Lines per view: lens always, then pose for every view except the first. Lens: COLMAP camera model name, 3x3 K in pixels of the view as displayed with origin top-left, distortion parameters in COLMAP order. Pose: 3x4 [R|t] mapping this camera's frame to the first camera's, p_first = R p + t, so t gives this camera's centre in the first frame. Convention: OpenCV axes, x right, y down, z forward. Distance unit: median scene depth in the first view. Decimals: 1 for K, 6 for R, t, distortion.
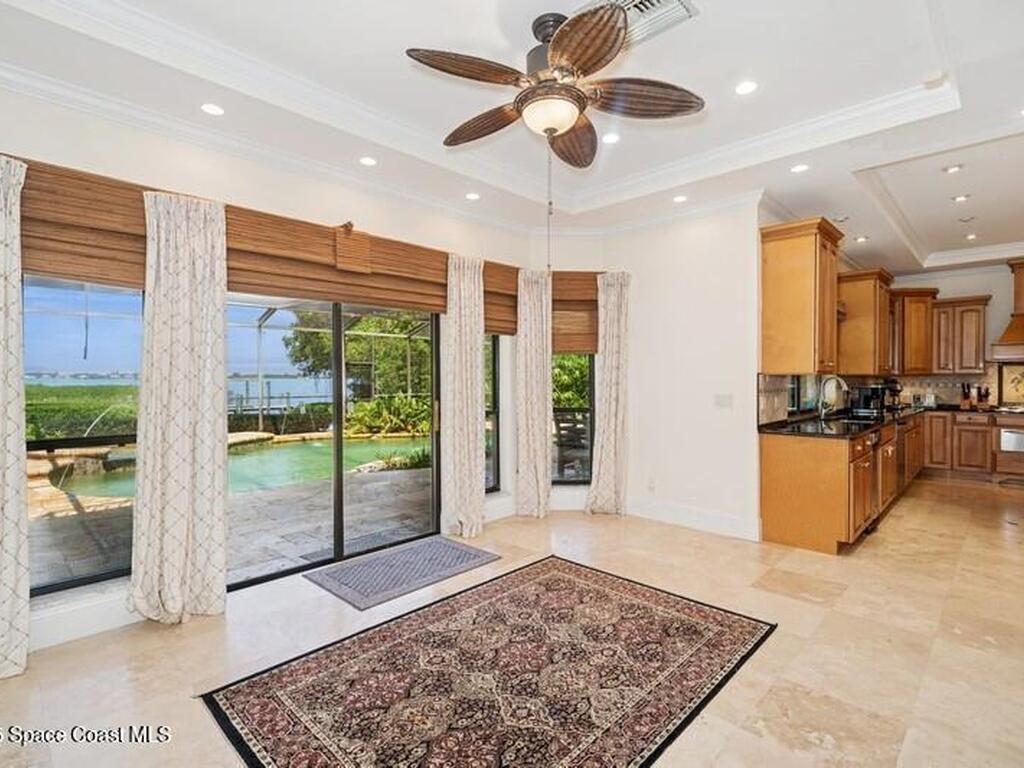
lens RADIAL K [[513.0, 0, 518.2], [0, 513.0, 379.7], [0, 0, 1]] dist [0.002225, 0.001815]
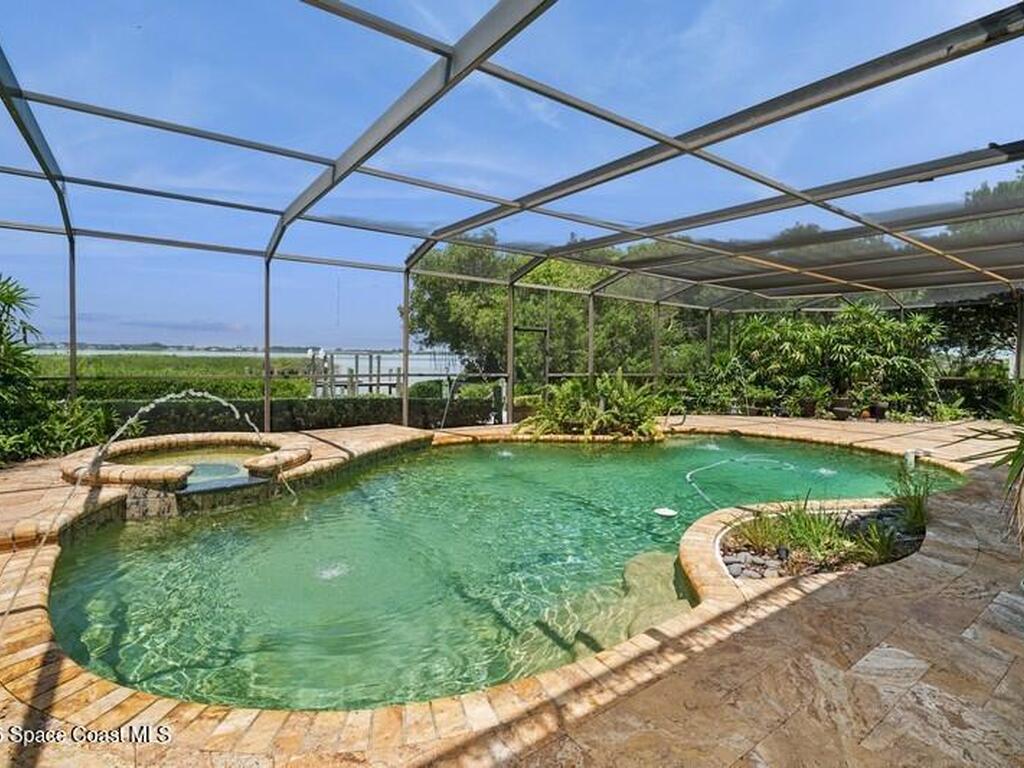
lens RADIAL K [[513.0, 0, 518.2], [0, 513.0, 379.7], [0, 0, 1]] dist [0.002225, 0.001815]
pose [[0.985928, 0.025728, -0.165176, -0.467519], [-0.018881, 0.998901, 0.042891, 0.016973], [0.166099, -0.039169, 0.985331, 0.671953]]
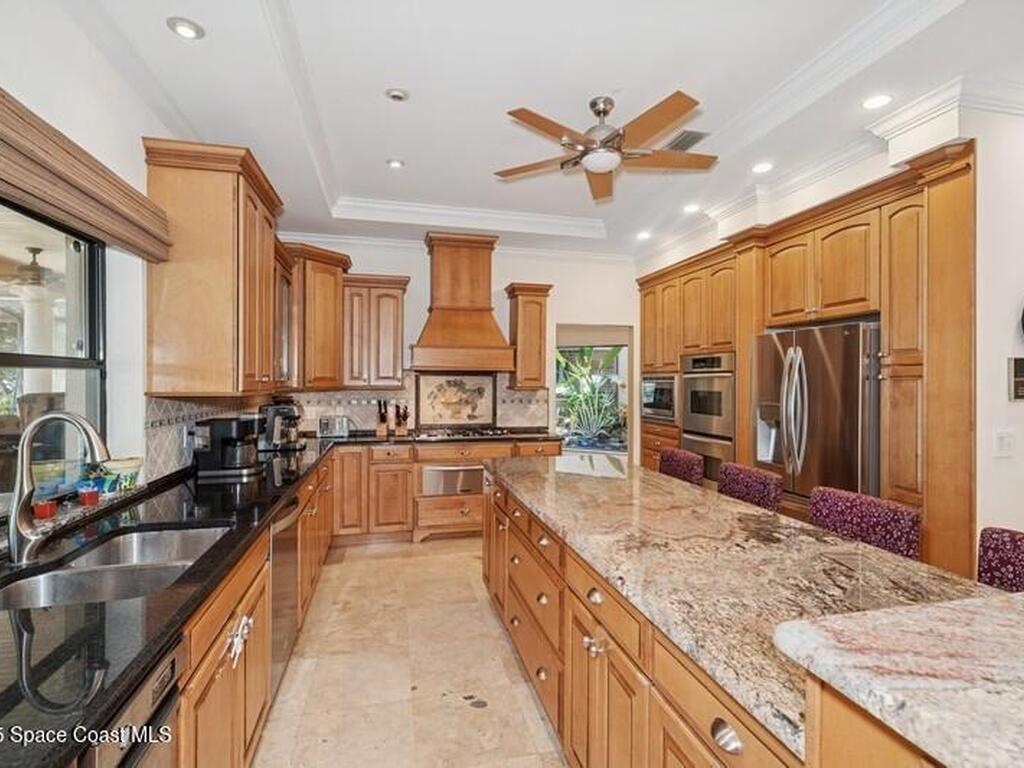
lens RADIAL K [[506.9, 0, 512.0], [0, 506.9, 384.0], [0, 0, 1]] dist [0.000227, 0.000450]
pose [[0.539649, -0.002621, 0.841886, 0.389552], [0.000048, 0.999995, 0.003083, -0.017126], [-0.841890, -0.001623, 0.539646, 0.485670]]
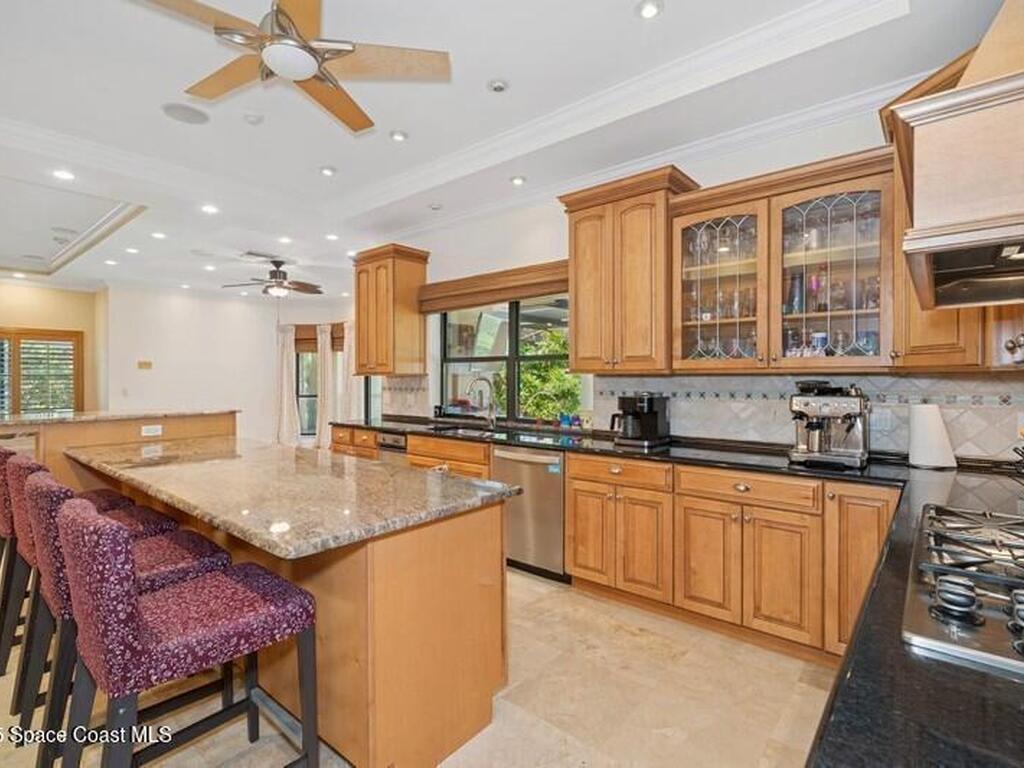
lens RADIAL K [[513.0, 0, 518.2], [0, 513.0, 379.7], [0, 0, 1]] dist [0.002225, 0.001815]
pose [[0.074740, 0.005332, -0.997189, 1.094172], [-0.001548, 0.999985, 0.005231, -0.004368], [0.997202, 0.001153, 0.074747, 0.749709]]
